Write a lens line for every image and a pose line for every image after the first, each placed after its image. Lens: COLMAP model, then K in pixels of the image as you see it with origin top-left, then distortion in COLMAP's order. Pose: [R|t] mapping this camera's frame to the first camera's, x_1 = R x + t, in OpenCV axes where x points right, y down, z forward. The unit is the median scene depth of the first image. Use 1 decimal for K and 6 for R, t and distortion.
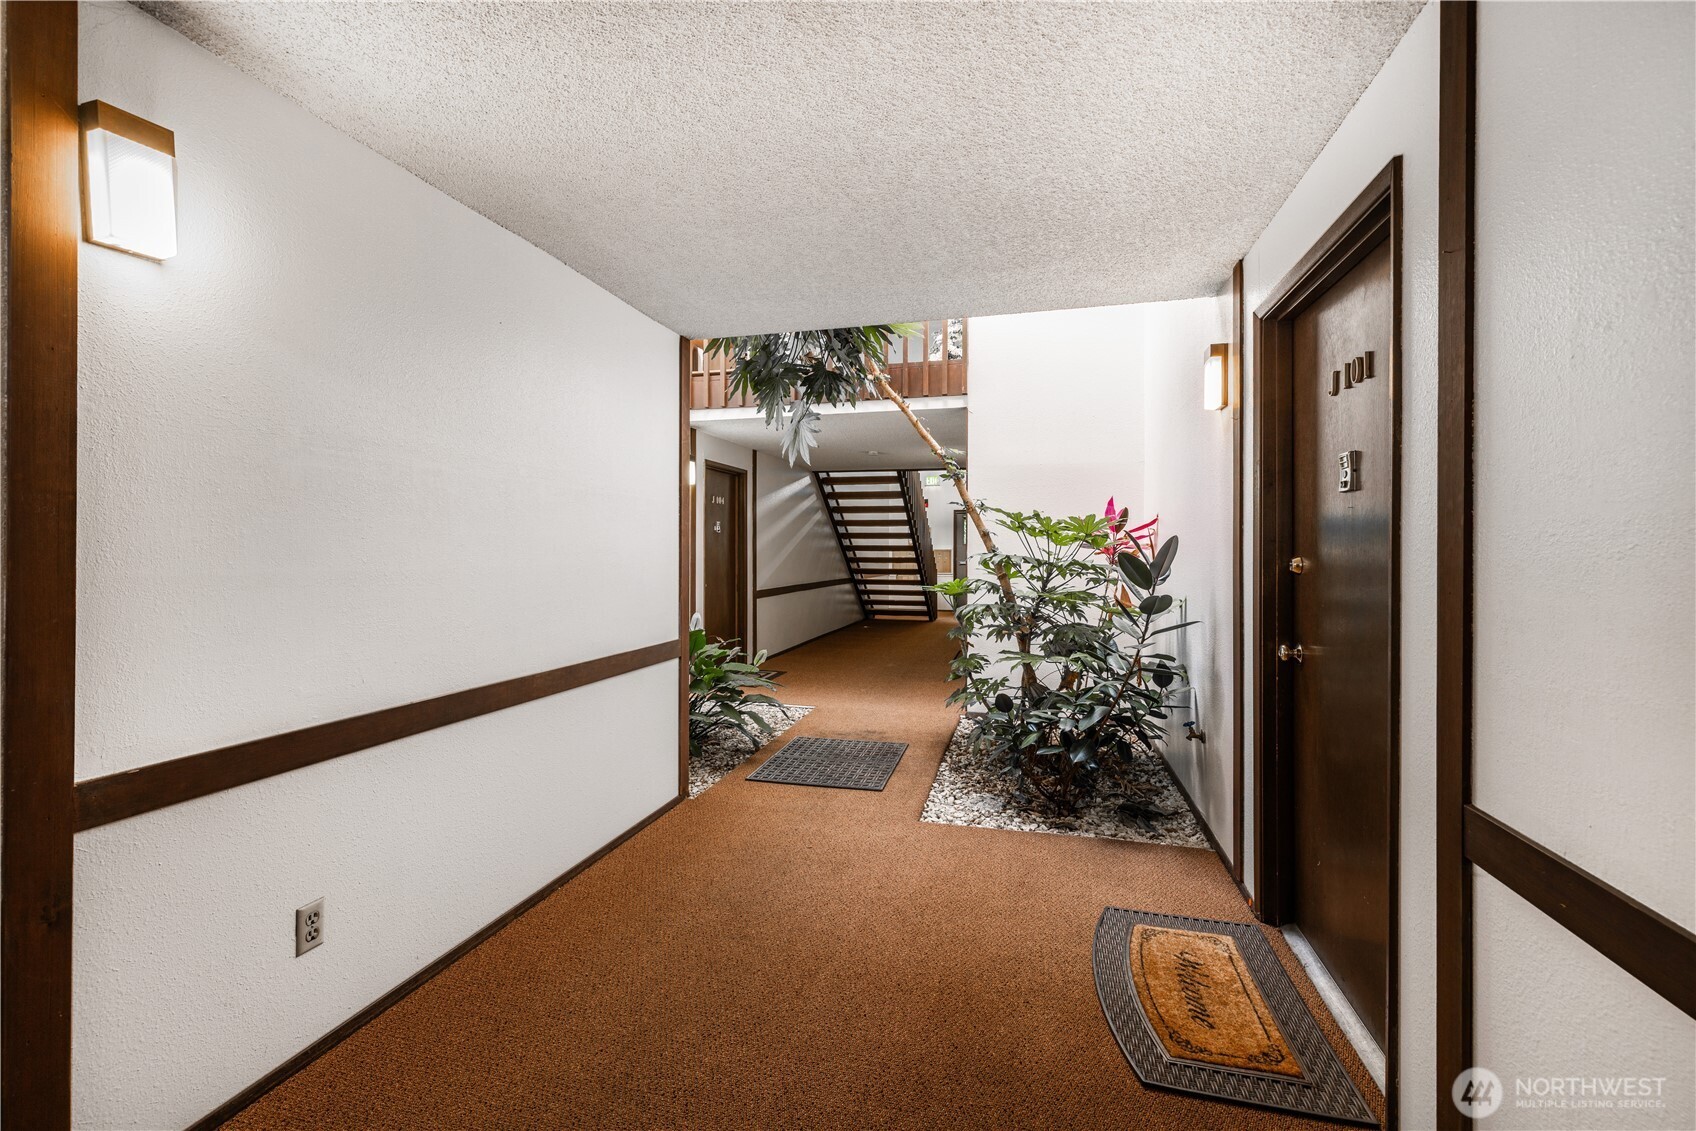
lens RADIAL K [[710.3, 0, 841.5], [0, 710.3, 562.4], [0, 0, 1]] dist [0.003369, 0.000165]
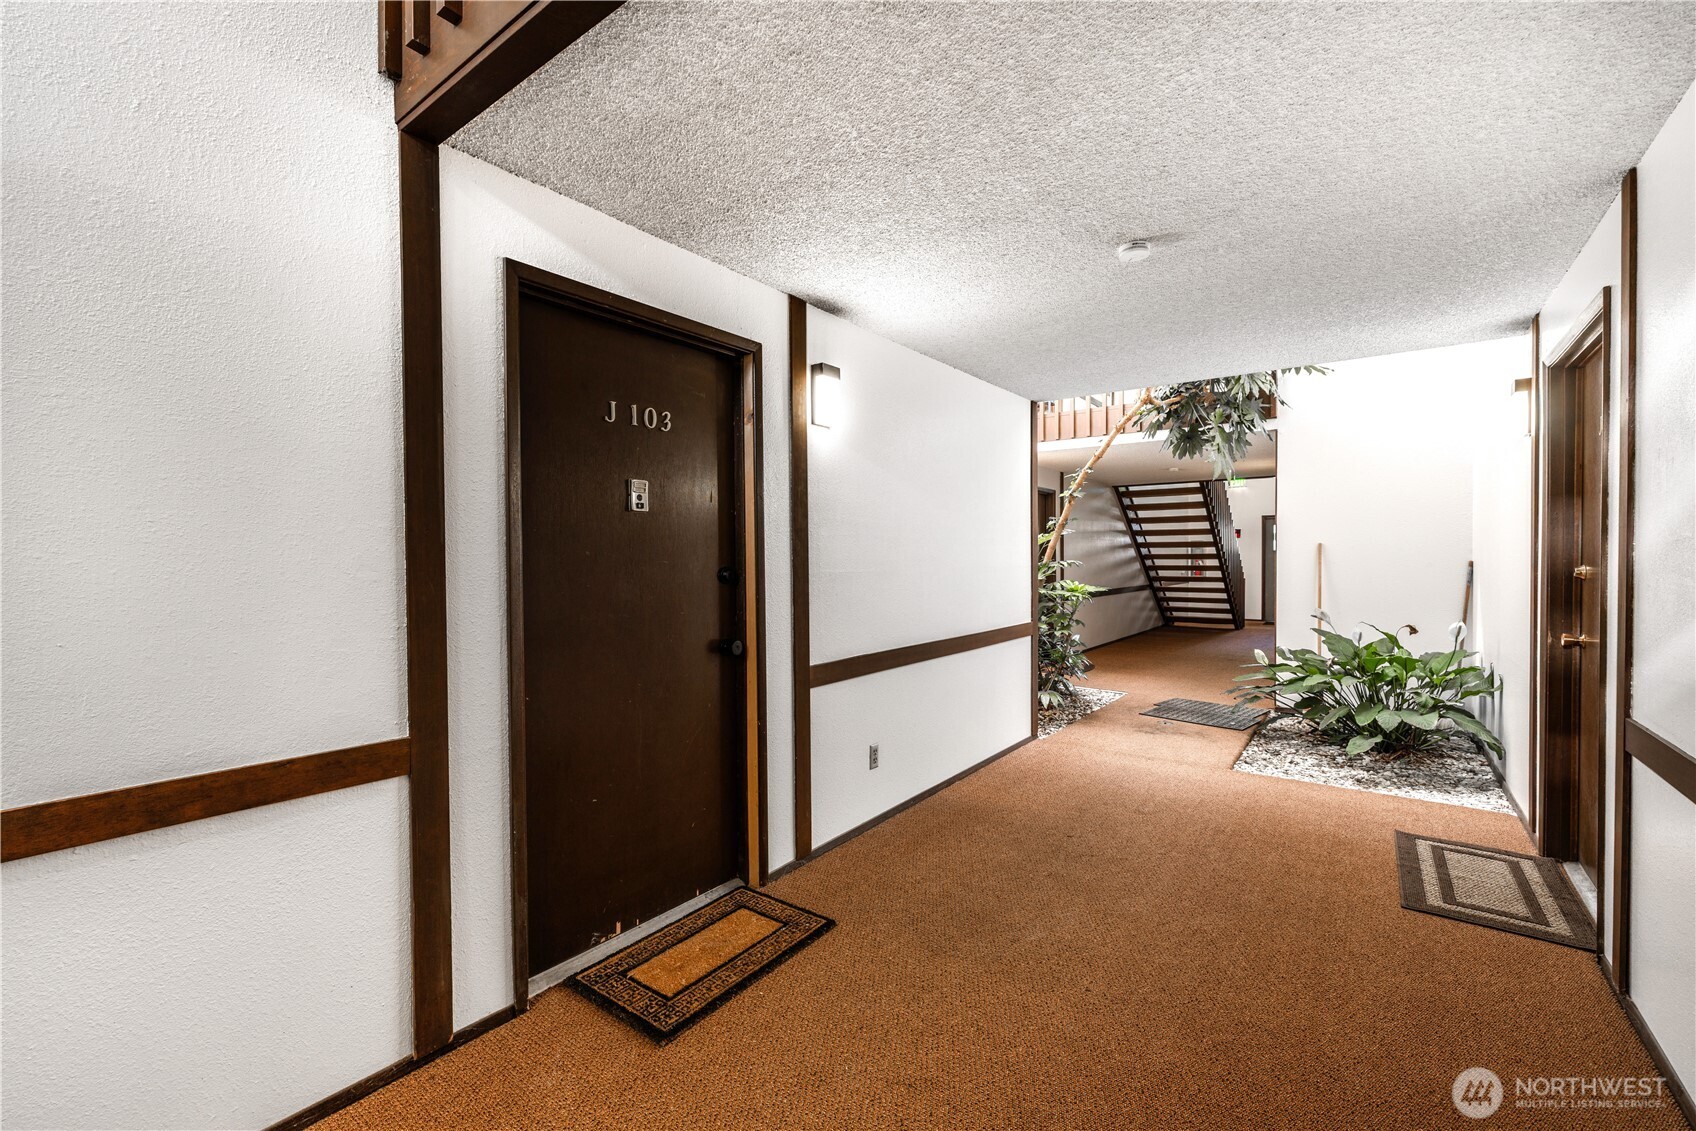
lens RADIAL K [[710.3, 0, 841.5], [0, 710.3, 562.4], [0, 0, 1]] dist [0.003369, 0.000165]
pose [[0.928360, -0.002551, -0.371675, -0.021892], [-0.002130, 0.999924, -0.012183, 0.002206], [0.371677, 0.012102, 0.928283, -0.160538]]
